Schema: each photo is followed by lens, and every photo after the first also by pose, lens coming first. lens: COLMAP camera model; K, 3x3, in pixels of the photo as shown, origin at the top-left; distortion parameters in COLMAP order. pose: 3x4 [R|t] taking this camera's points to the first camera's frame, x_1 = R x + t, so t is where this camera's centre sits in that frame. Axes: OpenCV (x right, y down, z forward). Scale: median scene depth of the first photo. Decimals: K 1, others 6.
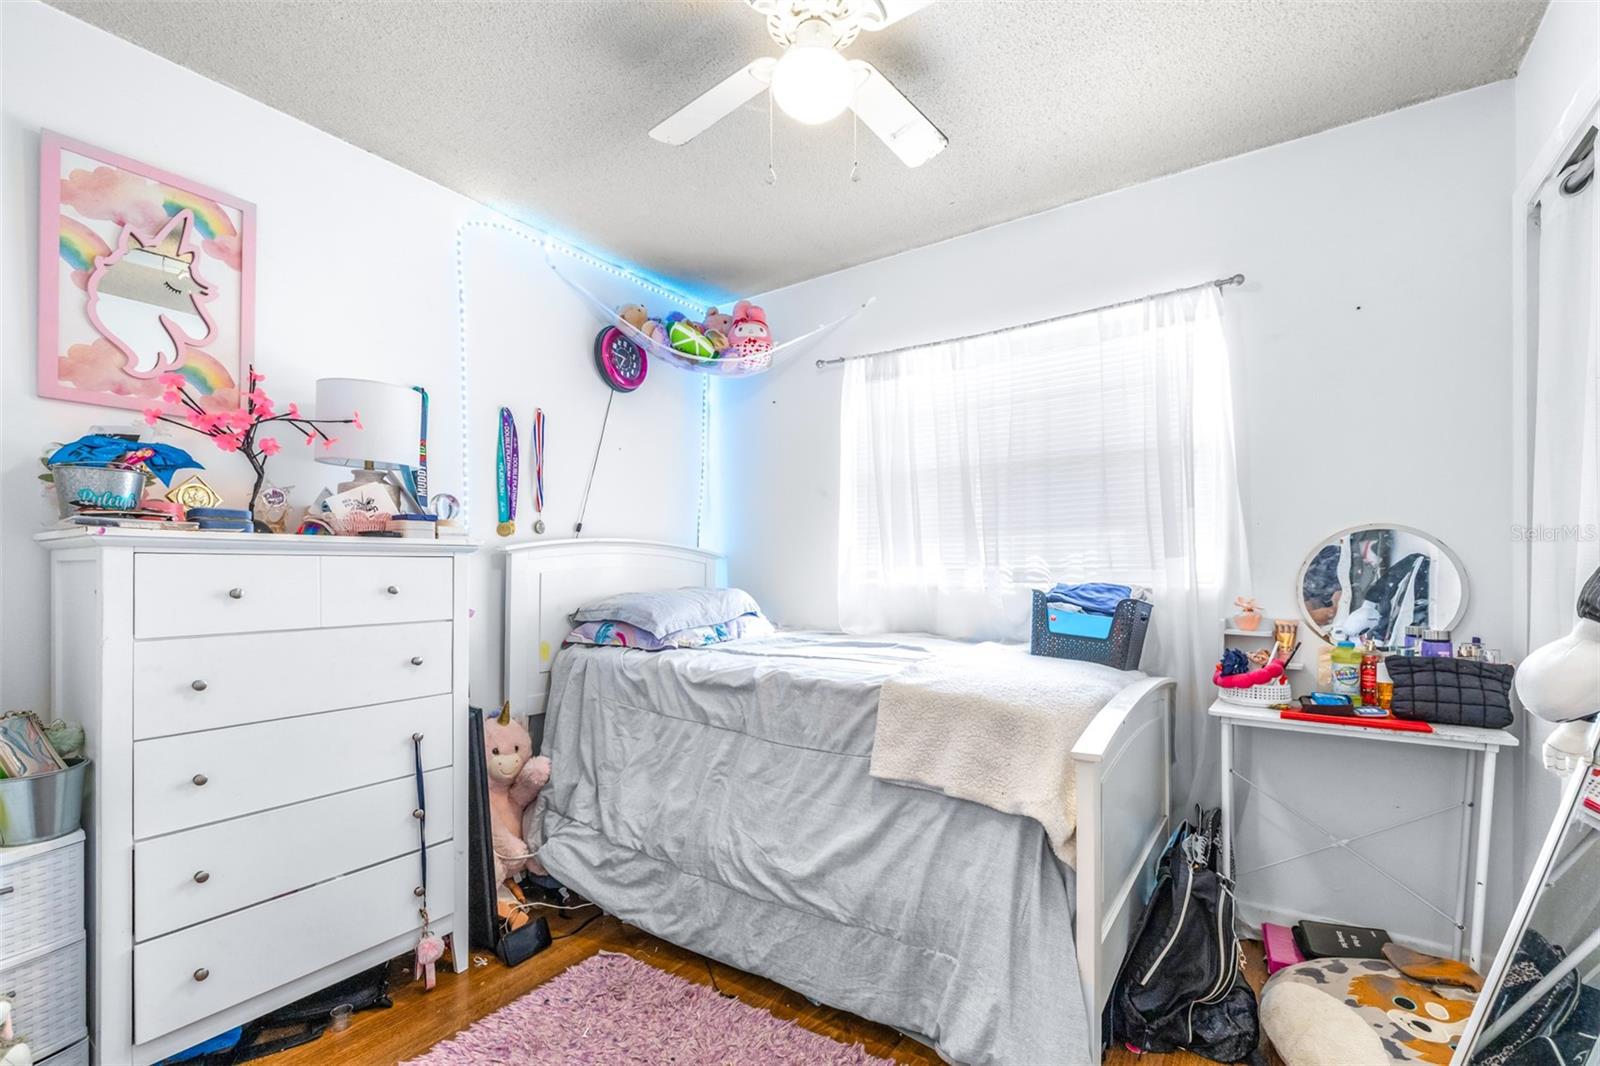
lens RADIAL K [[692.7, 0, 799.7], [0, 692.7, 569.6], [0, 0, 1]] dist [-0.000317, 0.000001]
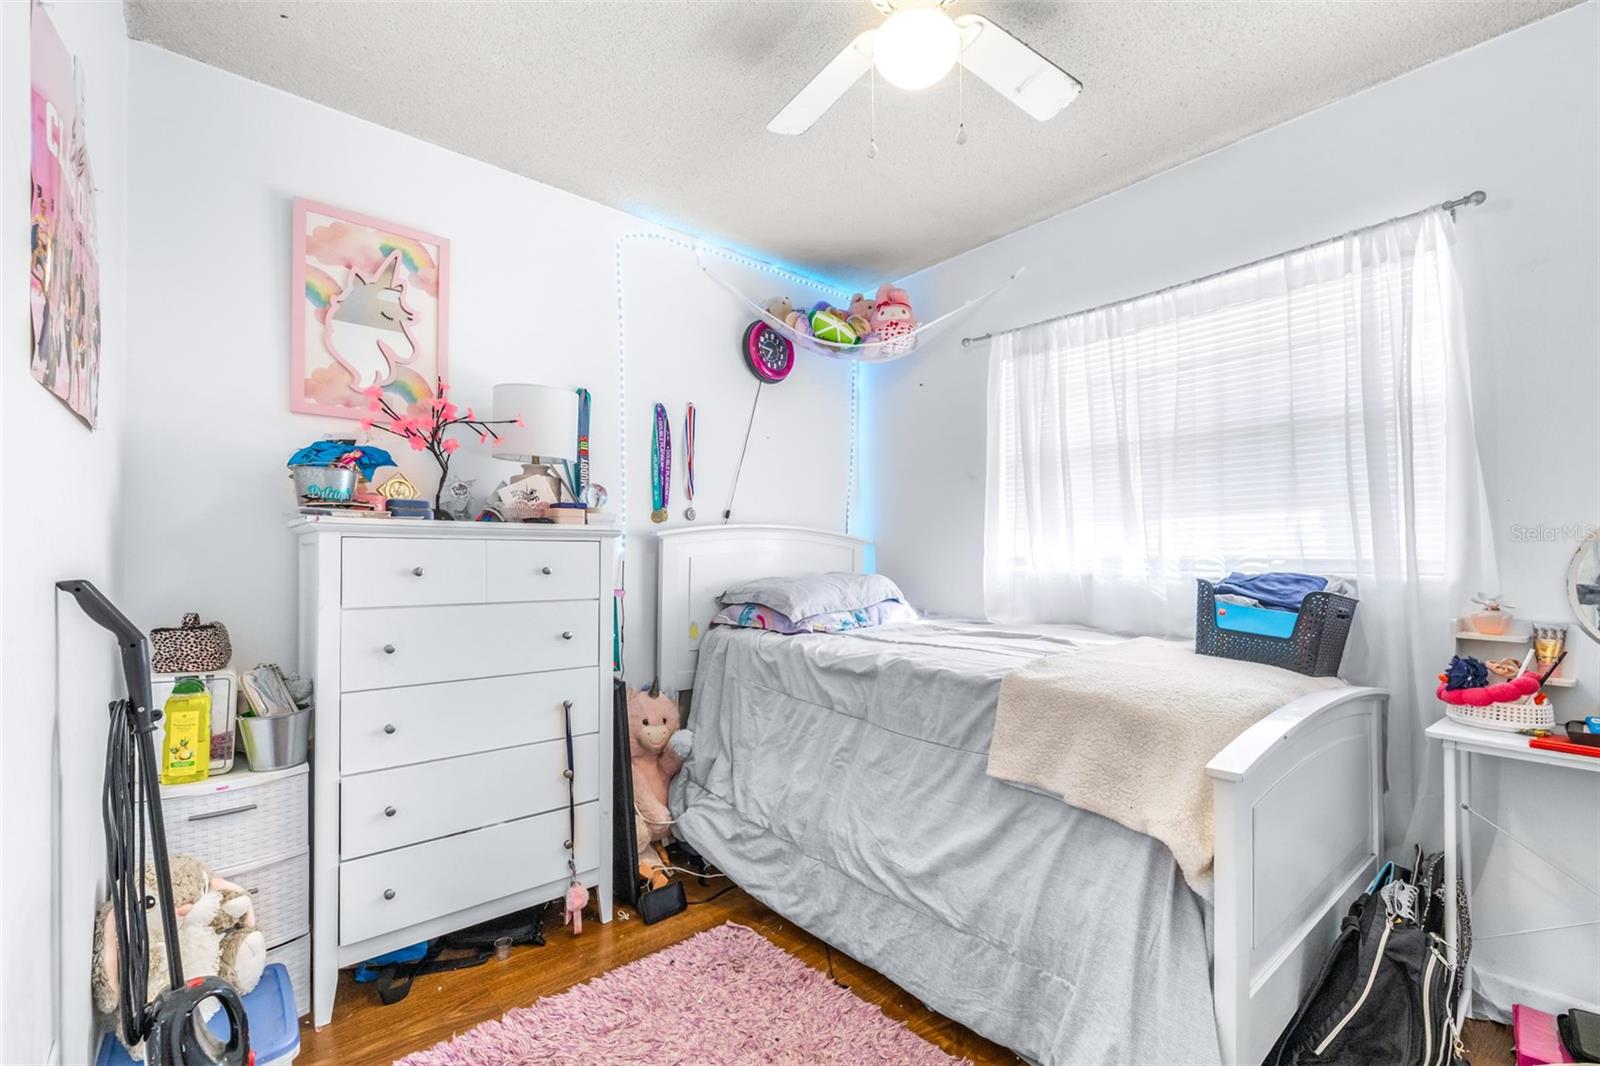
lens RADIAL K [[686.7, 0, 802.1], [0, 686.7, 553.5], [0, 0, 1]] dist [0.000282, -0.000305]
pose [[0.967297, 0.005141, -0.253594, 0.083159], [-0.006330, 0.999972, -0.003874, 0.002917], [0.253567, 0.005353, 0.967303, 0.032437]]
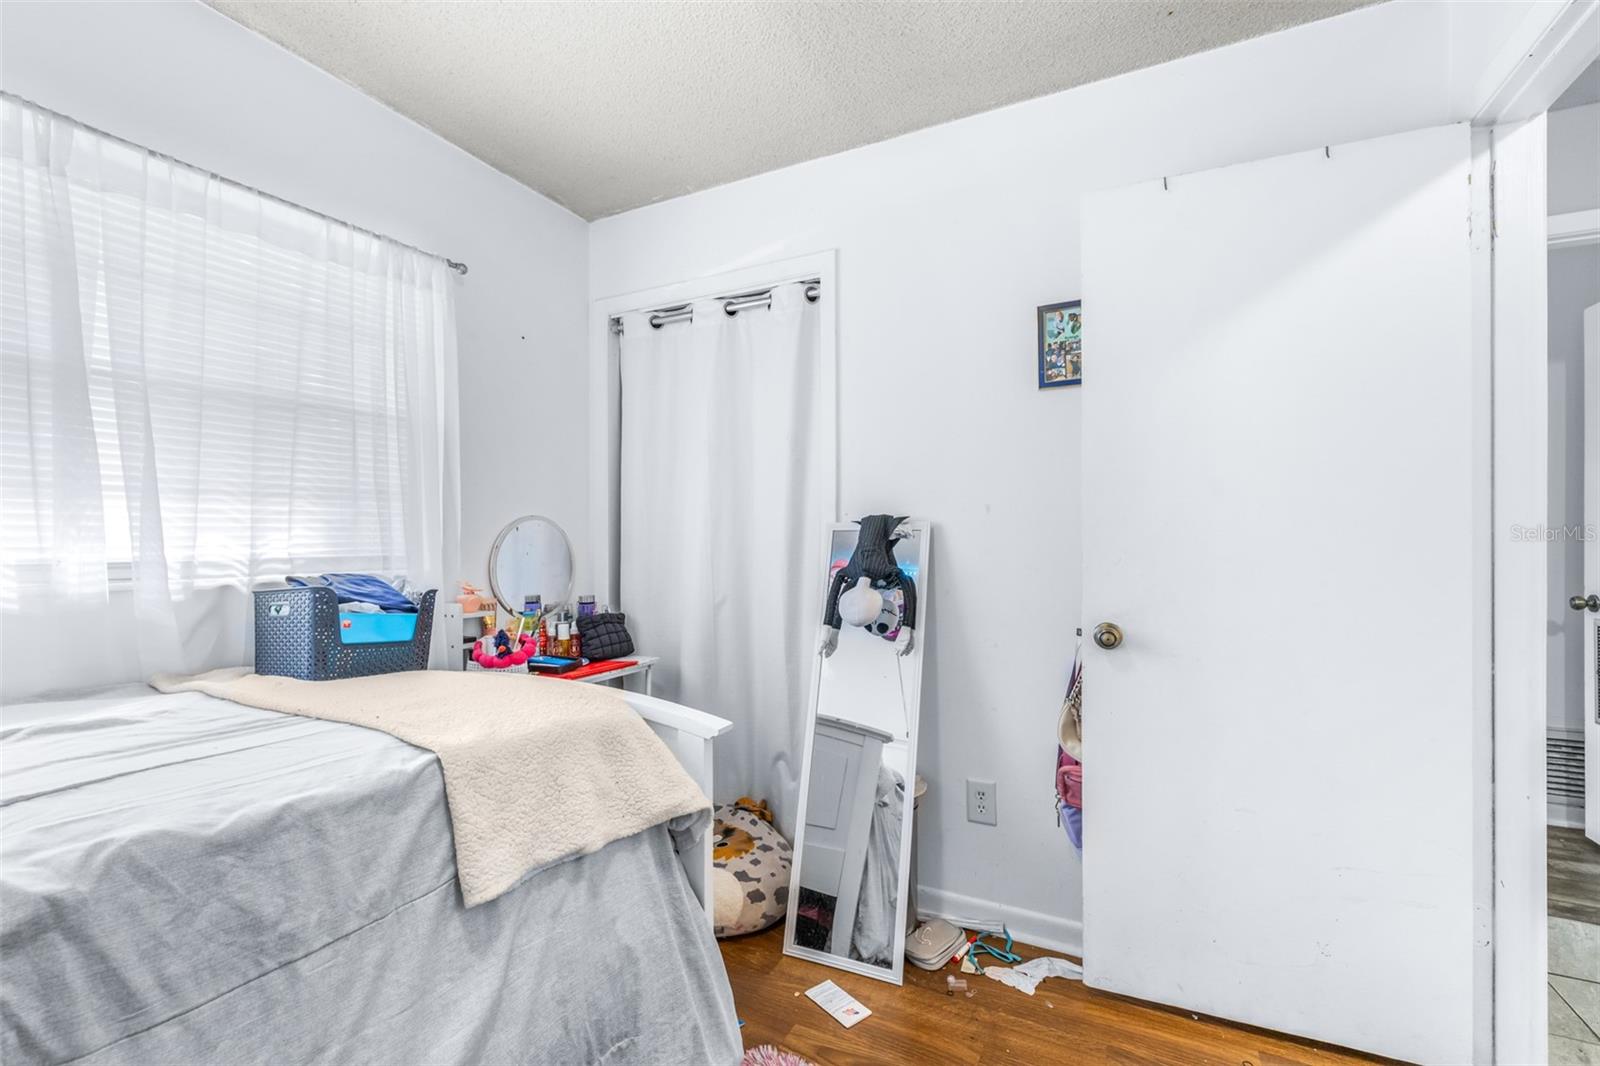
lens RADIAL K [[691.6, 0, 802.1], [0, 691.6, 532.3], [0, 0, 1]] dist [0.000477, 0.000034]
pose [[-0.137342, 0.008142, 0.990490, -0.491139], [-0.000827, 0.999965, -0.008335, -0.025042], [-0.990523, -0.001964, -0.137331, 0.712246]]
